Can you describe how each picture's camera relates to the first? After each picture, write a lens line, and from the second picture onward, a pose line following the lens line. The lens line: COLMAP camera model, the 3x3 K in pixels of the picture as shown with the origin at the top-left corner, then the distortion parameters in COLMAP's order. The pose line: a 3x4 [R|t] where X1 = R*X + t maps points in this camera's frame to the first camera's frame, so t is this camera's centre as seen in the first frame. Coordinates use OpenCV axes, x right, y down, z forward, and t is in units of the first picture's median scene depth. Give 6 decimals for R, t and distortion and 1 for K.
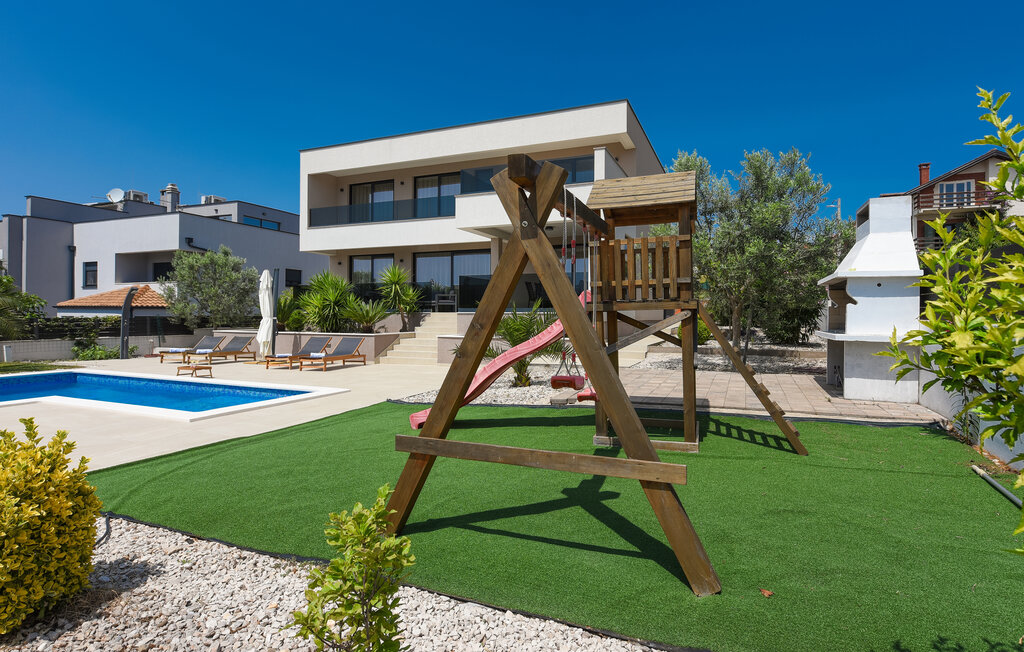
lens RADIAL K [[510.8, 0, 522.7], [0, 510.8, 311.3], [0, 0, 1]] dist [-0.002219, -0.001359]
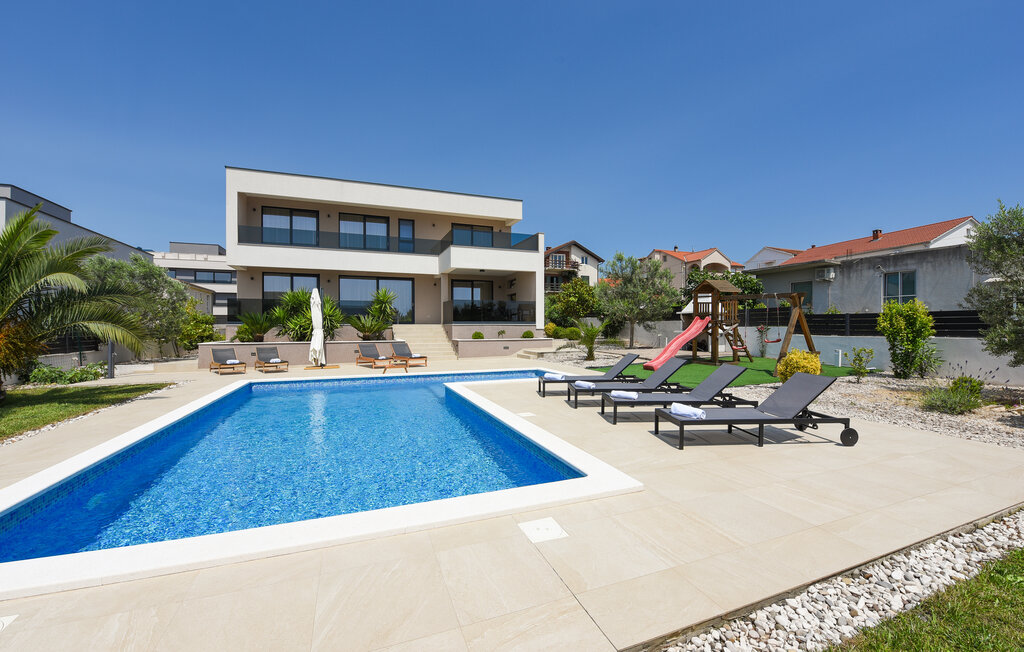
lens RADIAL K [[409.1, 0, 512.8], [0, 409.1, 330.4], [0, 0, 1]] dist [-0.019235, -0.001745]
pose [[0.728578, -0.012275, 0.684853, -0.566673], [-0.000650, 0.999827, 0.018612, -0.001727], [-0.684963, -0.014005, 0.728444, 0.009121]]
